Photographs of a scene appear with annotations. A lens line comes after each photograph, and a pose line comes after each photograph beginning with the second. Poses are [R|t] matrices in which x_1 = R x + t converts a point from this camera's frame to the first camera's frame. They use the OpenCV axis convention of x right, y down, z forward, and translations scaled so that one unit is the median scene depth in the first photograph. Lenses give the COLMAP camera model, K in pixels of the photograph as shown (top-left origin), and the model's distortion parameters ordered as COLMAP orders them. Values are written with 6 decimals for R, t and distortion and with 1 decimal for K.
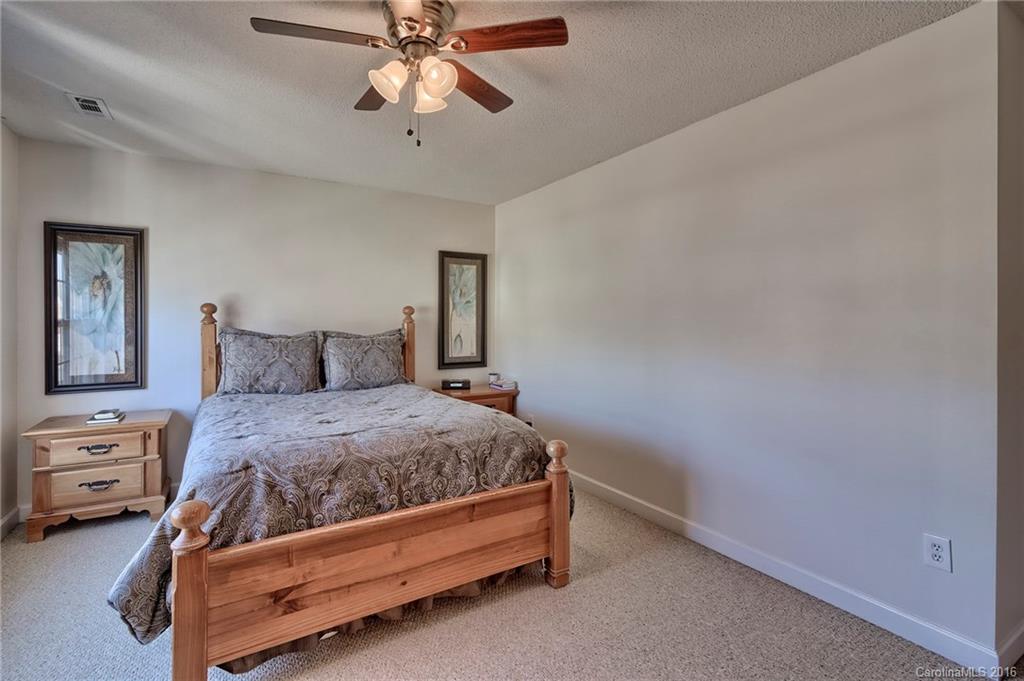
lens RADIAL K [[479.4, 0, 502.0], [0, 479.4, 321.3], [0, 0, 1]] dist [-0.005259, 0.000480]
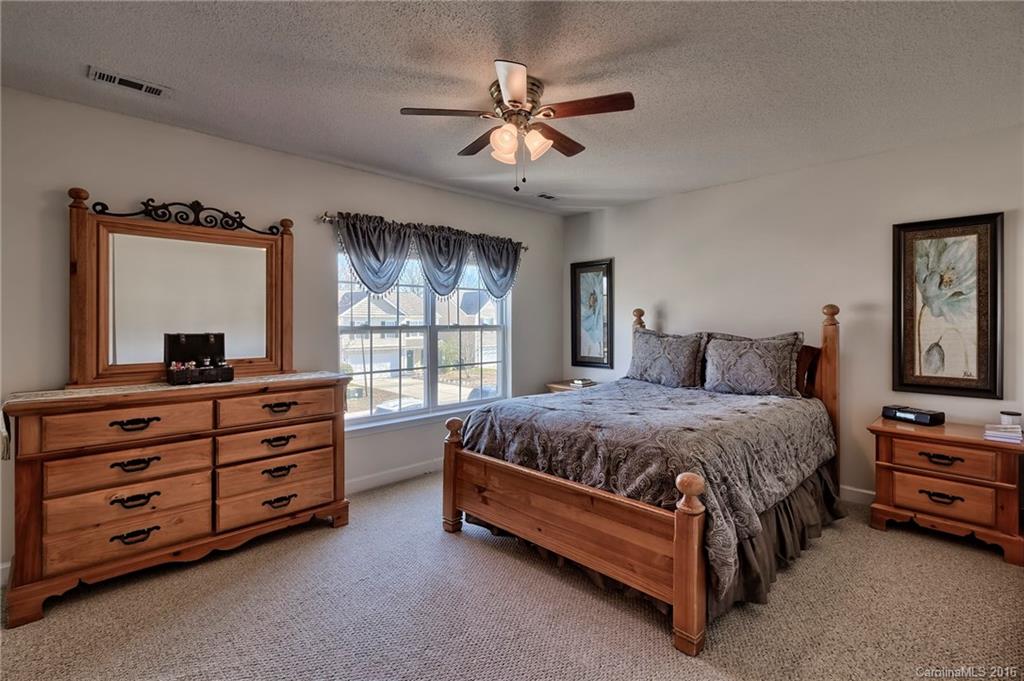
lens RADIAL K [[479.4, 0, 502.6], [0, 479.4, 317.2], [0, 0, 1]] dist [-0.005259, 0.000480]
pose [[0.210979, -0.006251, -0.977471, 0.604108], [0.000728, 0.999980, -0.006237, -0.007374], [0.977490, 0.000604, 0.210980, 0.371821]]
